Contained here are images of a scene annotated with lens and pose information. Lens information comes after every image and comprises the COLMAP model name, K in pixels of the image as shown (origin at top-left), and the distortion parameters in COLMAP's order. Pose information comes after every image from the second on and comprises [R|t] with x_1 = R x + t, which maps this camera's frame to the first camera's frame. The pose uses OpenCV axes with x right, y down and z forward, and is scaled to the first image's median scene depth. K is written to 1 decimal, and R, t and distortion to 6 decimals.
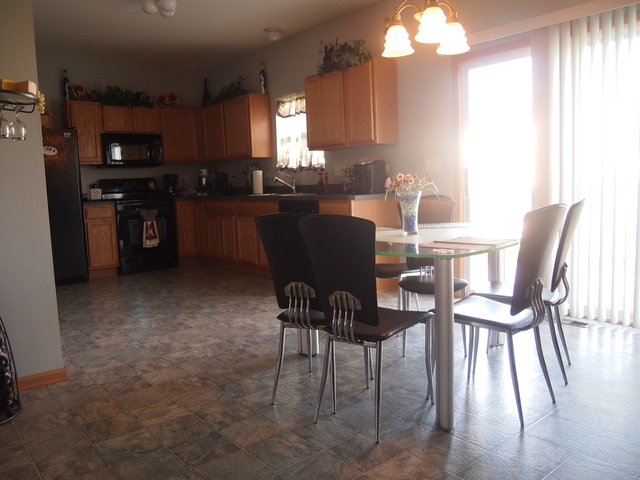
lens RADIAL K [[520.6, 0, 320.0], [0, 520.6, 240.0], [0, 0, 1]] dist [-0.055151, -0.000713]
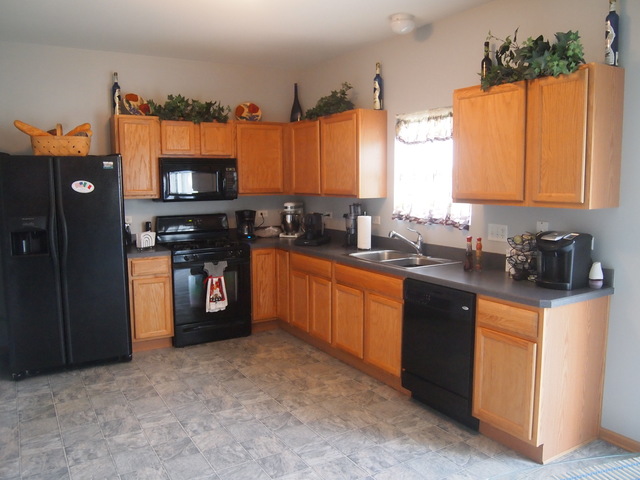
lens RADIAL K [[520.6, 0, 320.0], [0, 520.6, 240.0], [0, 0, 1]] dist [-0.055151, -0.000713]
pose [[0.989111, 0.046077, -0.139774, -0.079249], [-0.045097, 0.998931, 0.010172, -0.104981], [0.140094, -0.003758, 0.990131, 0.281375]]
